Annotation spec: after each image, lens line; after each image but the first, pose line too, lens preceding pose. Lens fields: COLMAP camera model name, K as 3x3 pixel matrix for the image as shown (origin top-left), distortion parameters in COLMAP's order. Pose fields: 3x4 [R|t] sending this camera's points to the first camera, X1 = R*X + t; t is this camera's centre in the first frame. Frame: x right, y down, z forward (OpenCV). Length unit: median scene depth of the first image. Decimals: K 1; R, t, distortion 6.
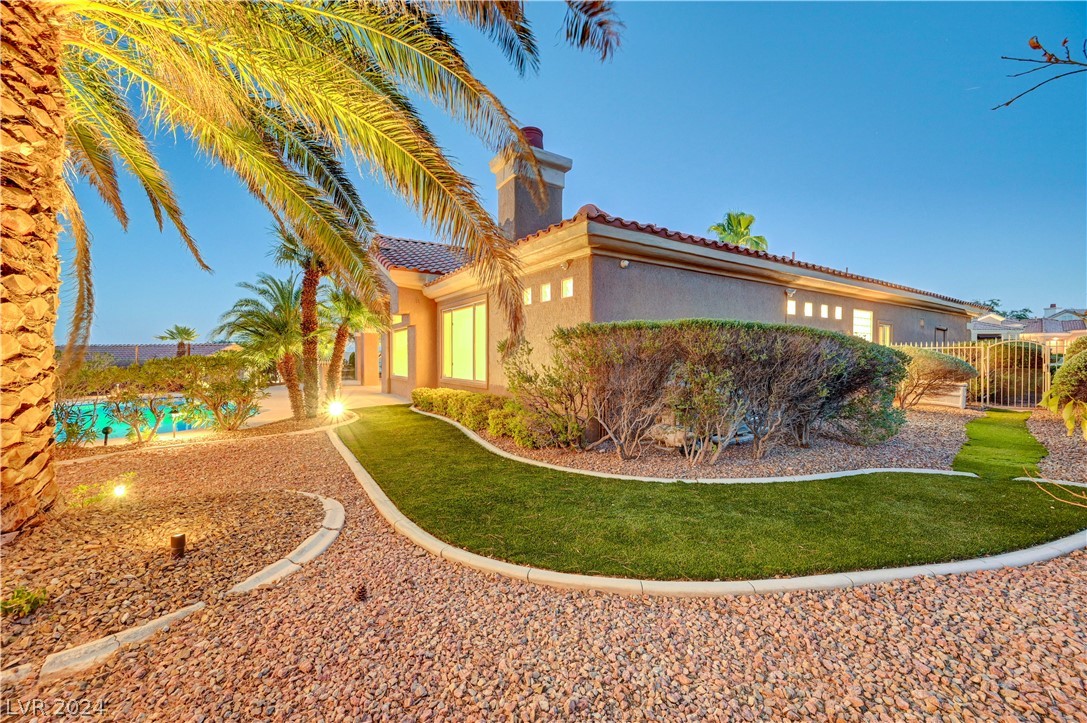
lens RADIAL K [[427.5, 0, 546.7], [0, 427.5, 358.7], [0, 0, 1]] dist [-0.000602, 0.000078]
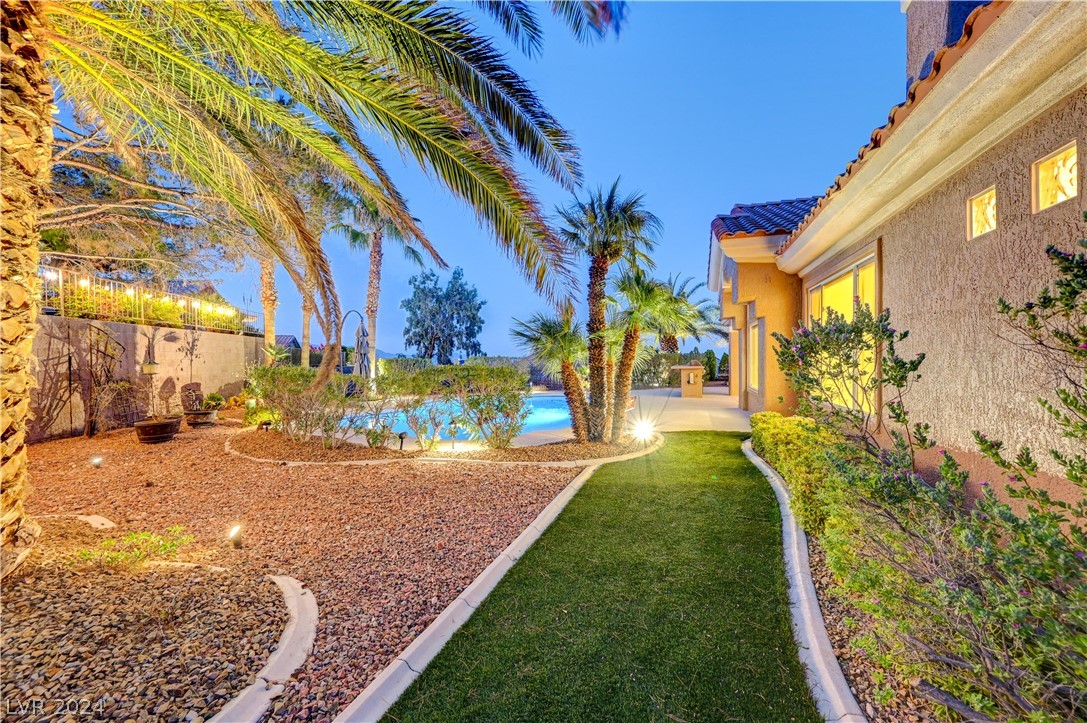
lens RADIAL K [[427.5, 0, 546.7], [0, 427.5, 358.7], [0, 0, 1]] dist [-0.000602, 0.000078]
pose [[0.613824, 0.000311, -0.789443, 0.015643], [-0.001285, 0.999999, -0.000605, -0.014681], [0.789442, 0.001386, 0.613824, 0.433788]]
